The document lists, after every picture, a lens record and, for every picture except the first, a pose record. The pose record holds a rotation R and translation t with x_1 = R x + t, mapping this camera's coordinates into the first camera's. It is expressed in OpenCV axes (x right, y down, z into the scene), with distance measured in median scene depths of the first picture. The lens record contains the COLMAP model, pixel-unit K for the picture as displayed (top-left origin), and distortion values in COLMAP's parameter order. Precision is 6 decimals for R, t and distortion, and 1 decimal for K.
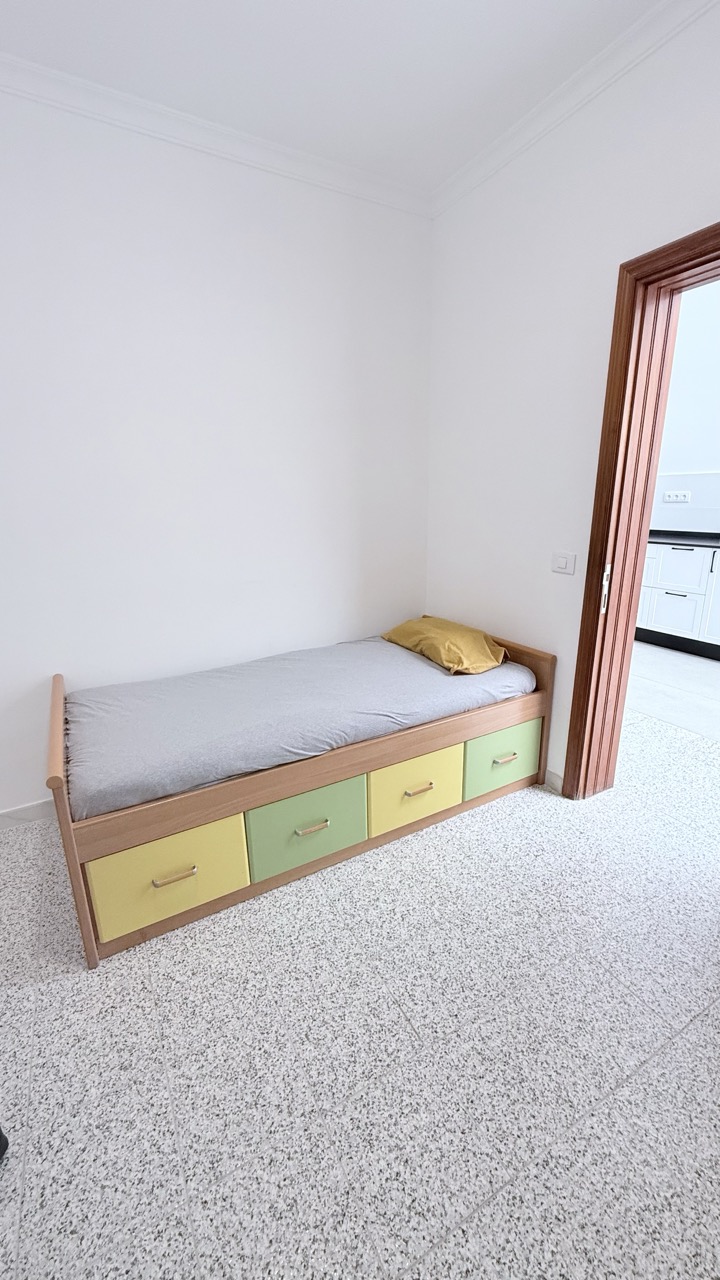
lens RADIAL K [[501.0, 0, 360.0], [0, 501.0, 640.0], [0, 0, 1]] dist [-0.005157, 0.000656]
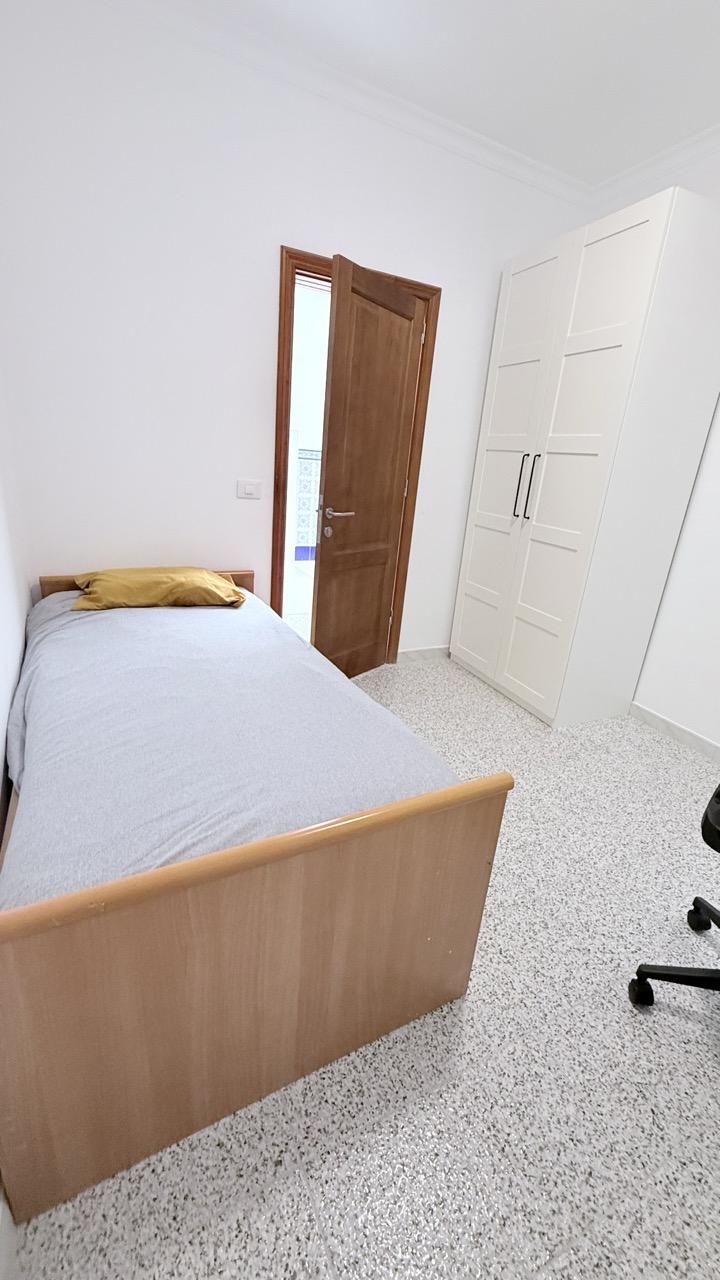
lens RADIAL K [[508.1, 0, 361.4], [0, 508.1, 634.8], [0, 0, 1]] dist [0.000445, -0.000160]
pose [[0.042565, -0.314610, 0.948266, -1.406664], [0.201166, 0.932387, 0.300312, -0.240682], [-0.978632, 0.177976, 0.102976, 1.168286]]
